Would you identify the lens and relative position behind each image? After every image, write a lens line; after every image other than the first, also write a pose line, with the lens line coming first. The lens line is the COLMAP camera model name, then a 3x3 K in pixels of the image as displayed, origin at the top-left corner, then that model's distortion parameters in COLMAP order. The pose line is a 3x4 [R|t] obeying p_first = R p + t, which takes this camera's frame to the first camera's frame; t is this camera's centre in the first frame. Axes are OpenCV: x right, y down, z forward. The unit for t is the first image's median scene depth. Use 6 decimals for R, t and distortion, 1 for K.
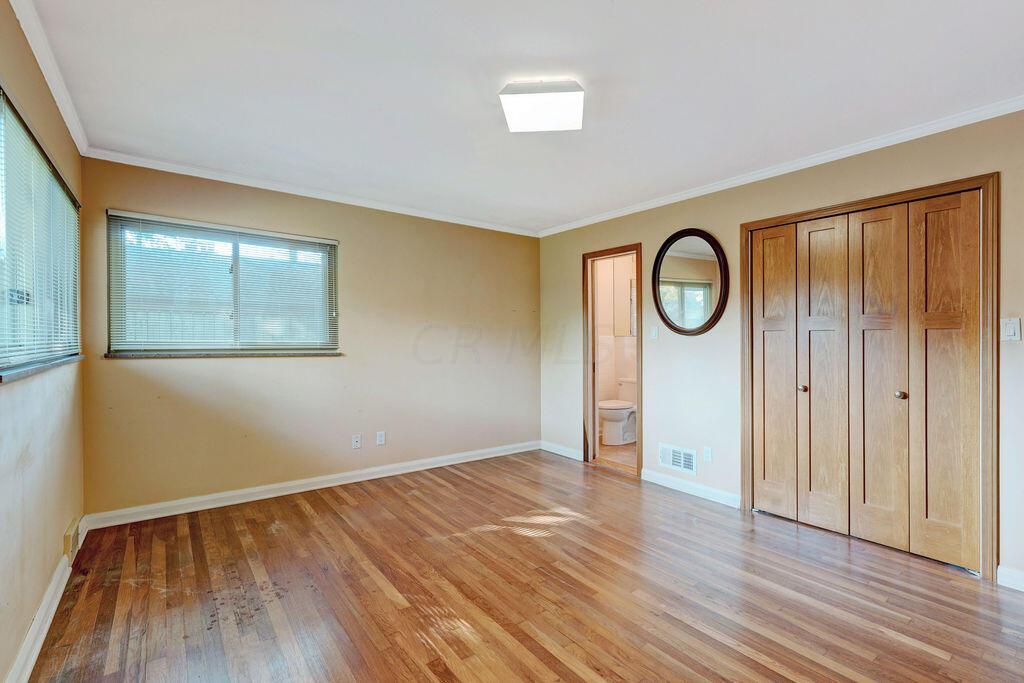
lens RADIAL K [[461.5, 0, 512.0], [0, 461.5, 341.5], [0, 0, 1]] dist [-0.000584, -0.000205]
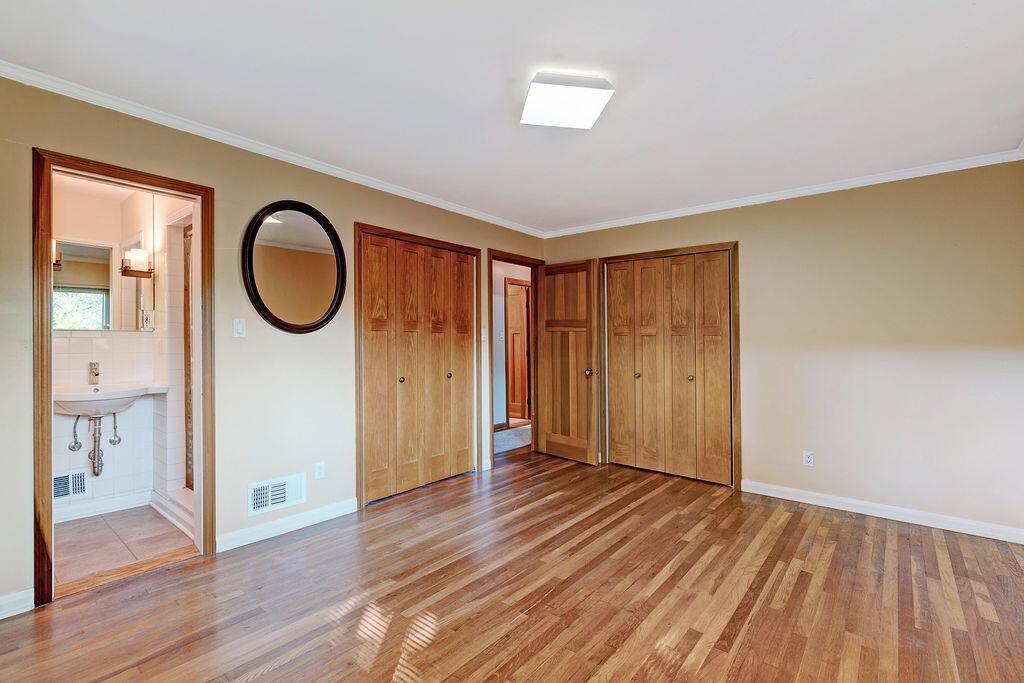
lens RADIAL K [[448.1, 0, 558.3], [0, 448.1, 340.5], [0, 0, 1]] dist [-0.000240, 0.000090]
pose [[-0.269911, -0.008726, 0.962846, -0.592648], [-0.005748, 0.999956, 0.007450, -0.012422], [-0.962868, -0.003524, -0.269949, 0.922239]]
